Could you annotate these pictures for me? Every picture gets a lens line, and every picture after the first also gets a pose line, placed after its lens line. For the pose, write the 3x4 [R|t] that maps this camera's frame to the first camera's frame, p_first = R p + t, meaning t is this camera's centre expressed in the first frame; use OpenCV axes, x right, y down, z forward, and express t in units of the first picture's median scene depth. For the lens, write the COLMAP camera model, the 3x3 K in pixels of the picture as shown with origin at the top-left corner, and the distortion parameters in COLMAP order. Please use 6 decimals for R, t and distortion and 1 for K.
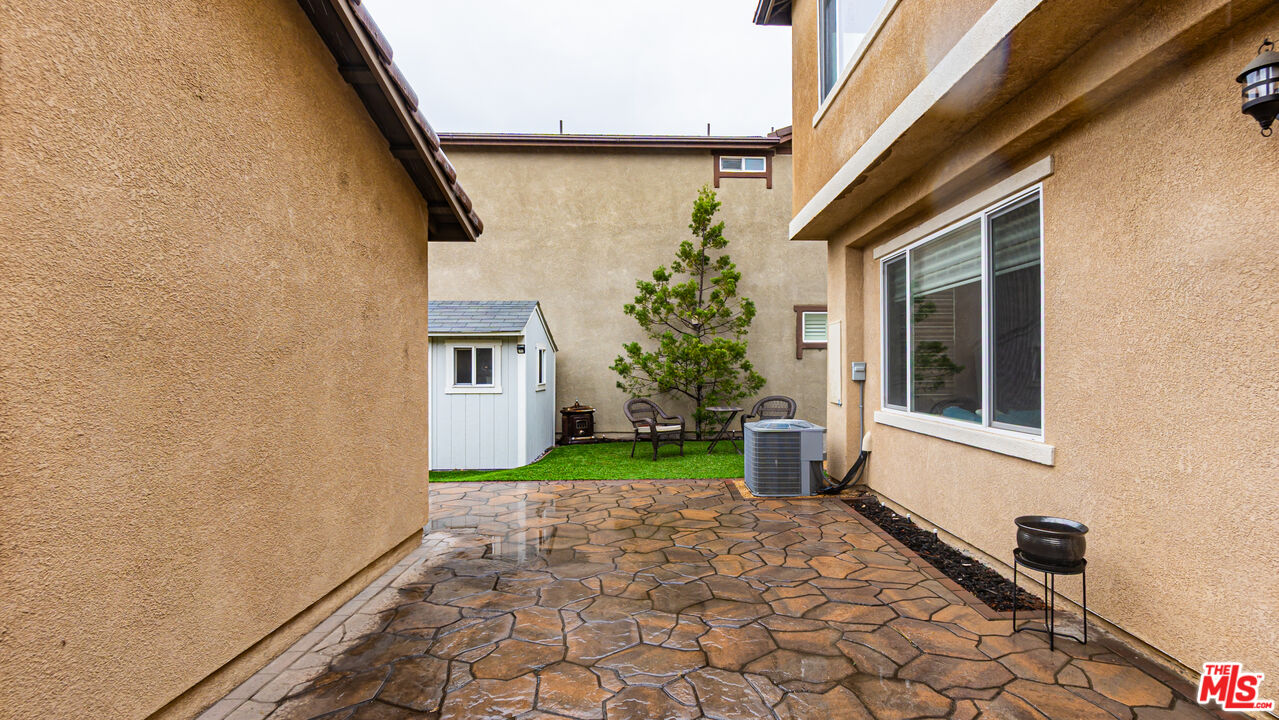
lens RADIAL K [[558.8, 0, 678.2], [0, 558.8, 368.0], [0, 0, 1]] dist [0.002813, -0.002372]
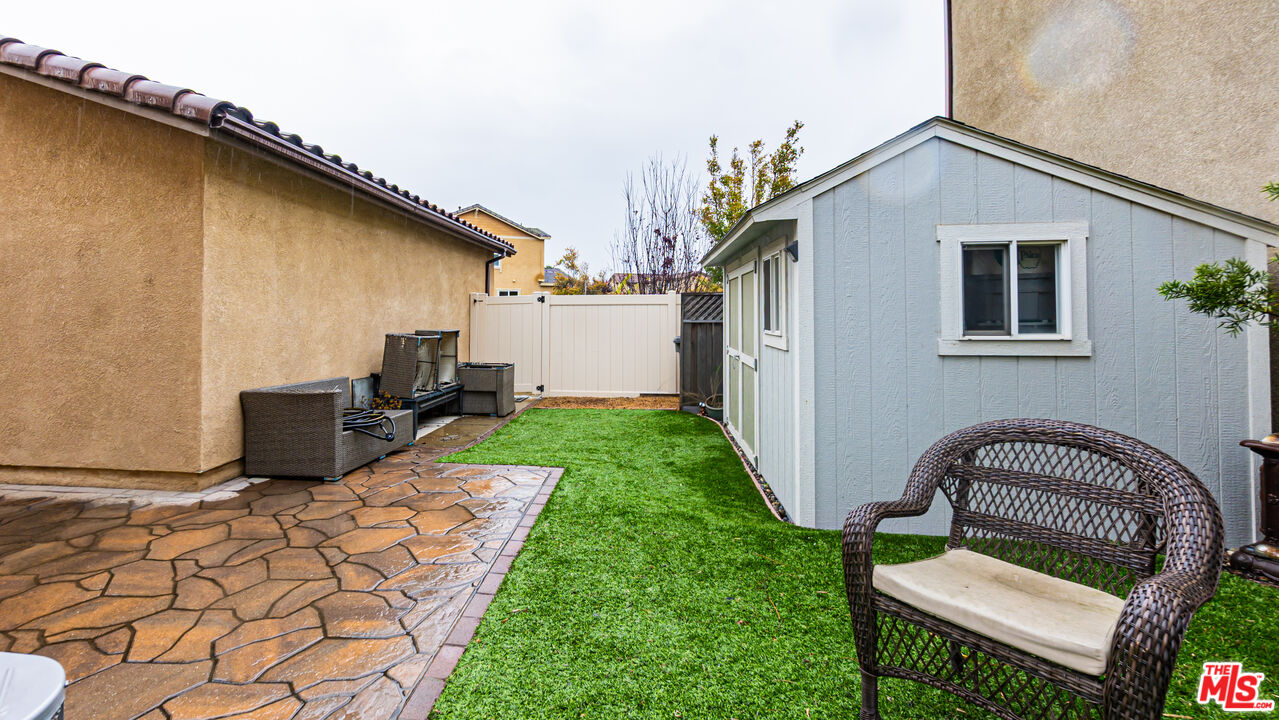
lens RADIAL K [[577.8, 0, 566.8], [0, 577.8, 298.1], [0, 0, 1]] dist [-0.001835, 0.001158]
pose [[-0.172452, -0.025082, -0.984699, 0.189871], [0.002253, 0.999663, -0.025858, 0.013357], [0.985015, -0.006678, -0.172337, 0.902327]]
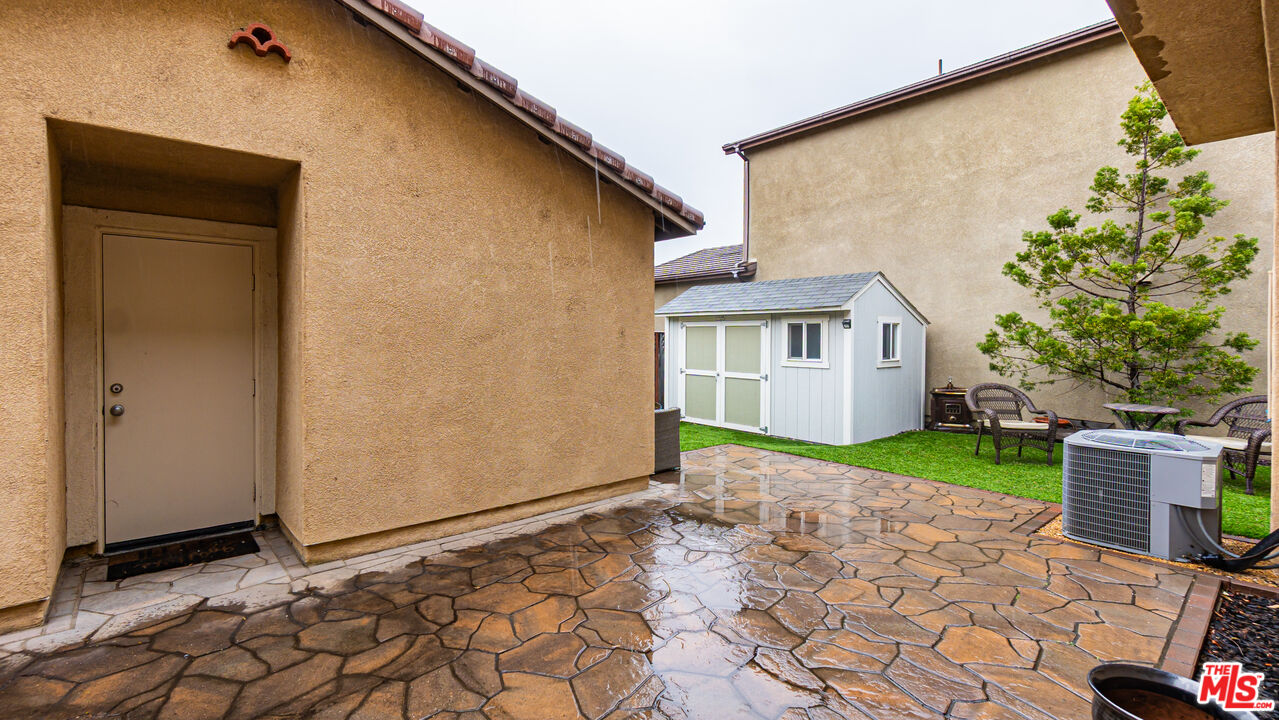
lens RADIAL K [[558.8, 0, 635.2], [0, 558.8, 343.5], [0, 0, 1]] dist [0.002813, -0.002372]
pose [[0.623320, 0.014028, -0.781841, 0.246892], [-0.005757, 0.999894, 0.013350, -0.010918], [0.781946, -0.003820, 0.623334, 0.110501]]
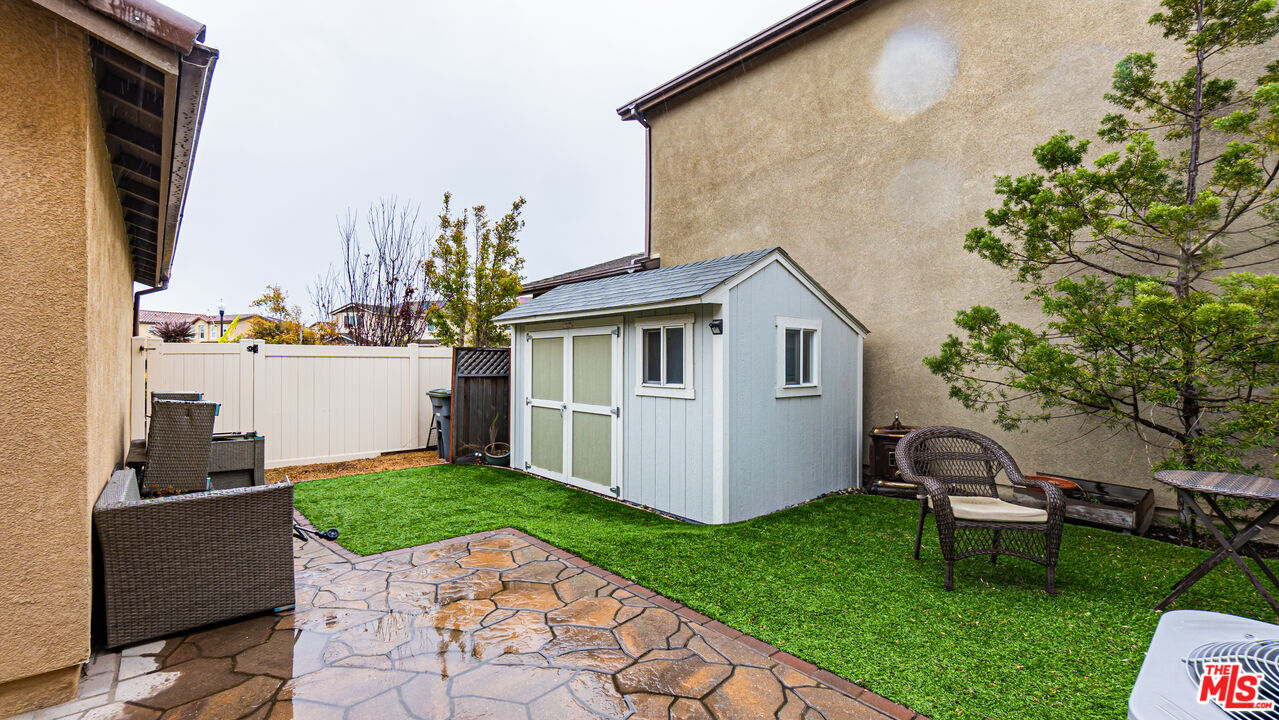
lens RADIAL K [[558.8, 0, 634.2], [0, 558.8, 359.9], [0, 0, 1]] dist [0.002813, -0.002372]
pose [[0.629674, -0.001391, -0.776858, 0.127640], [-0.004905, 0.999971, -0.005766, 0.005260], [0.776844, 0.007441, 0.629649, 0.554242]]
